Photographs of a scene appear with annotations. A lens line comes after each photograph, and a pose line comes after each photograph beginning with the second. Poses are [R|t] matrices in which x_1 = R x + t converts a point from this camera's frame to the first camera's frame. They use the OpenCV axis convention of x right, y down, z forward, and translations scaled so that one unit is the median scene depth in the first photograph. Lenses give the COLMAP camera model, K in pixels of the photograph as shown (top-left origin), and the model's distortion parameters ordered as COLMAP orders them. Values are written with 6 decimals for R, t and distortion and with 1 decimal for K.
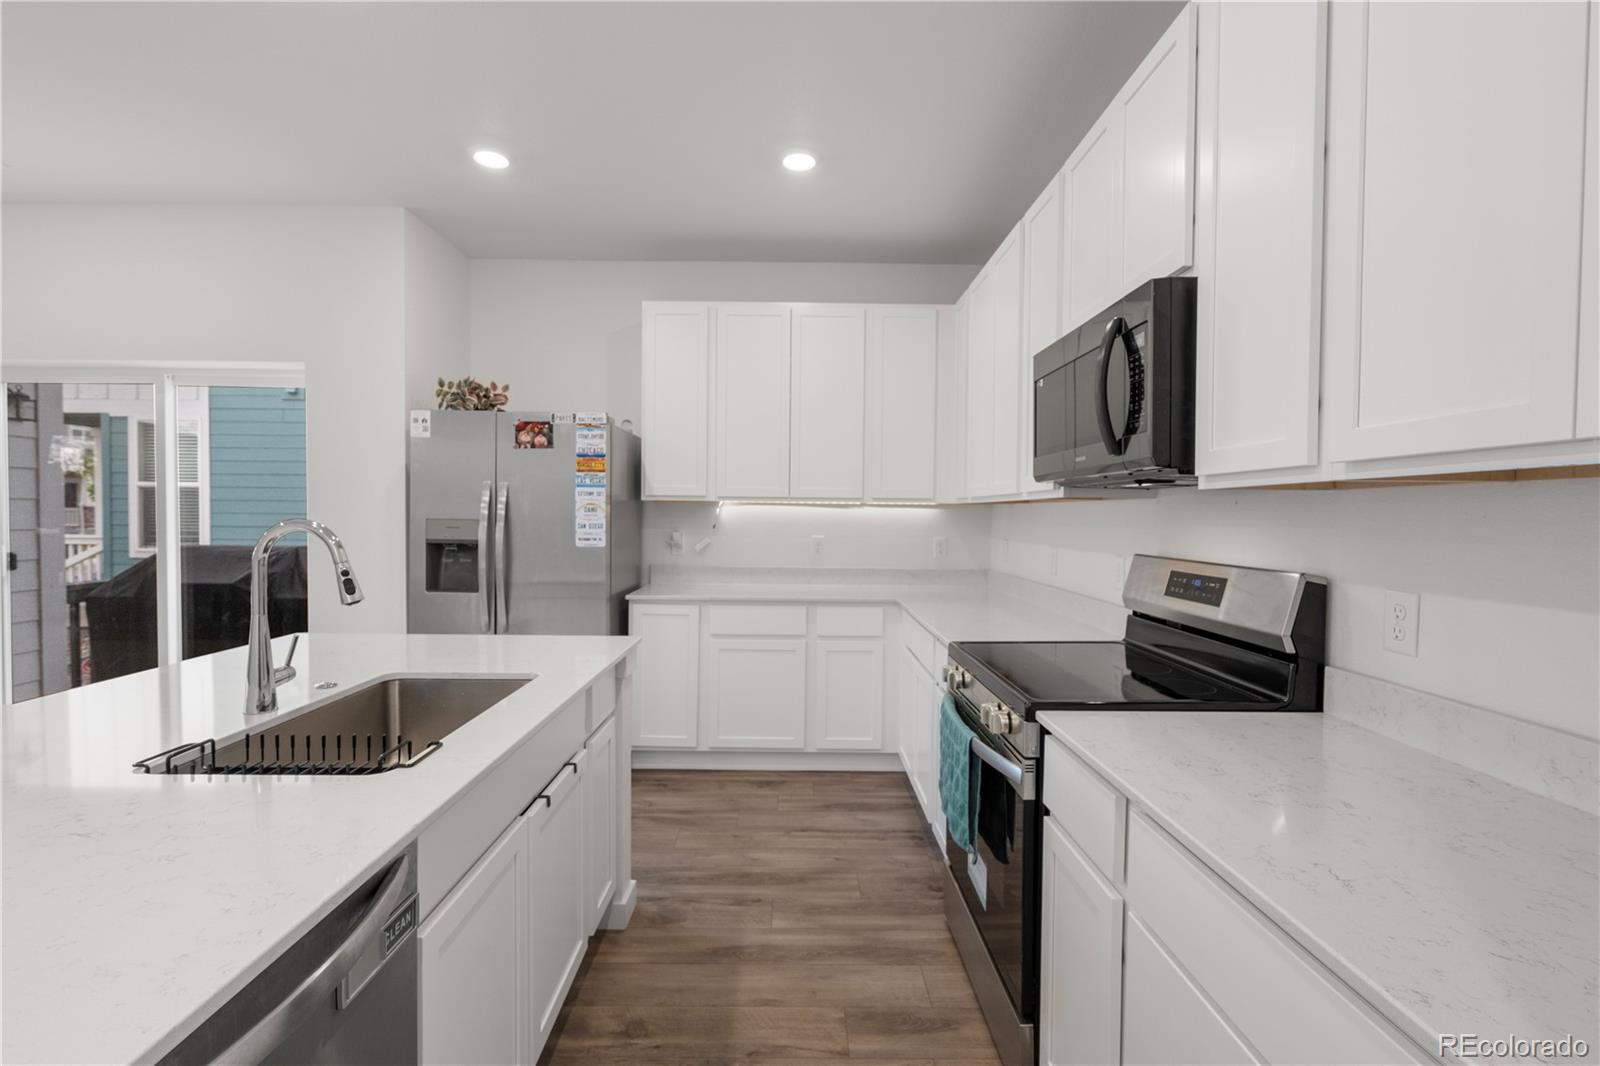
lens RADIAL K [[718.9, 0, 792.4], [0, 718.9, 528.3], [0, 0, 1]] dist [-0.004499, 0.001644]
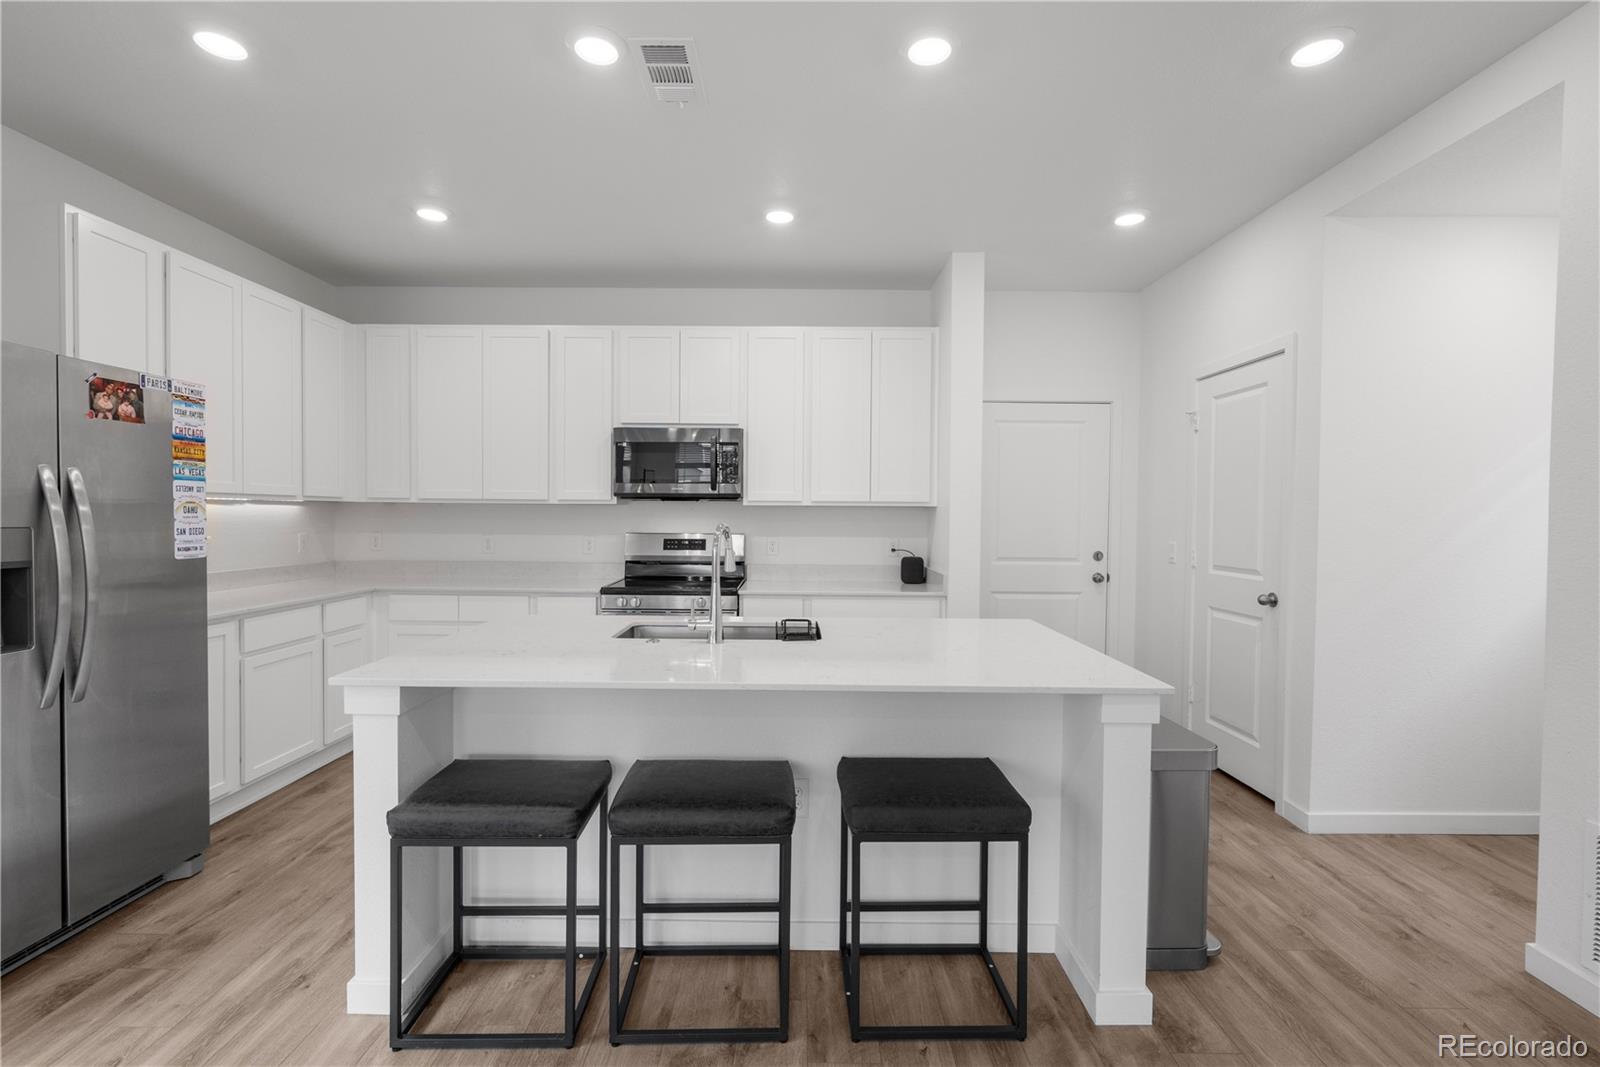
lens RADIAL K [[718.9, 0, 793.8], [0, 718.9, 525.6], [0, 0, 1]] dist [-0.004499, 0.001644]
pose [[0.013336, -0.026860, 0.999550, -1.033528], [0.012291, 0.999568, 0.026697, -0.021821], [-0.999836, 0.011929, 0.013661, 0.350681]]
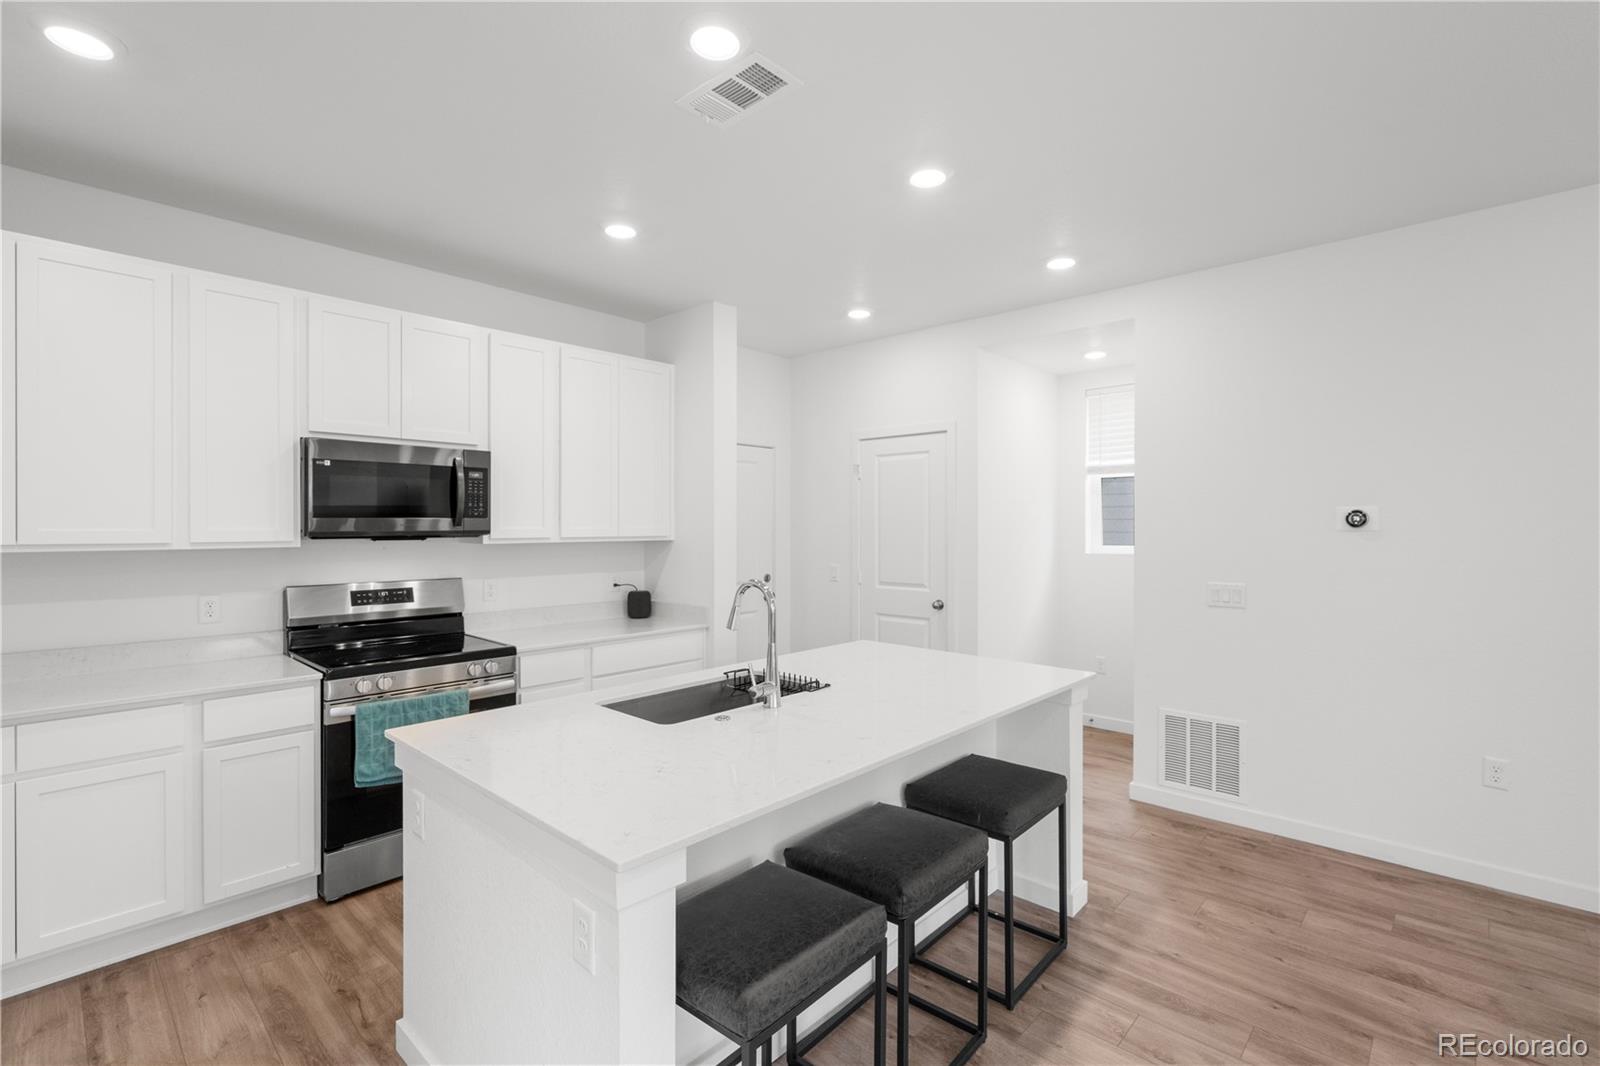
lens RADIAL K [[718.9, 0, 793.4], [0, 718.9, 525.5], [0, 0, 1]] dist [-0.004499, 0.001644]
pose [[-0.726320, -0.013641, 0.687221, -0.803697], [0.004588, 0.999685, 0.024693, -0.076305], [-0.687341, 0.021088, -0.726029, 0.915132]]
